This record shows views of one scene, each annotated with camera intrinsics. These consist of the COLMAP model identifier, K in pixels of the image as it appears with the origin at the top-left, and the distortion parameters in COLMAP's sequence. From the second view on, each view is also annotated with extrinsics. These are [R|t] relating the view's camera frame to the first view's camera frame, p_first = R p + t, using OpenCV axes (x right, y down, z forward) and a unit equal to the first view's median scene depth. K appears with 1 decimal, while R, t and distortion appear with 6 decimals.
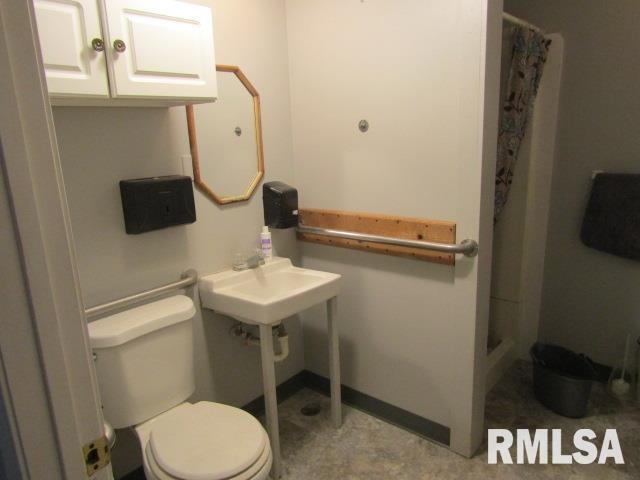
lens RADIAL K [[459.5, 0, 320.0], [0, 459.5, 240.0], [0, 0, 1]] dist [-0.006253, 0.003943]
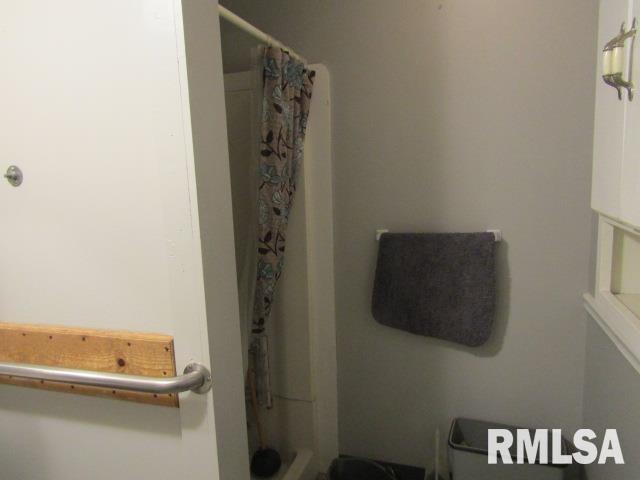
lens RADIAL K [[459.5, 0, 320.0], [0, 459.5, 240.0], [0, 0, 1]] dist [-0.006253, 0.003943]
pose [[0.927042, -0.051499, 0.371405, 0.208712], [0.091400, 0.991681, -0.090631, -0.072986], [-0.363648, 0.117965, 0.924037, 0.303168]]
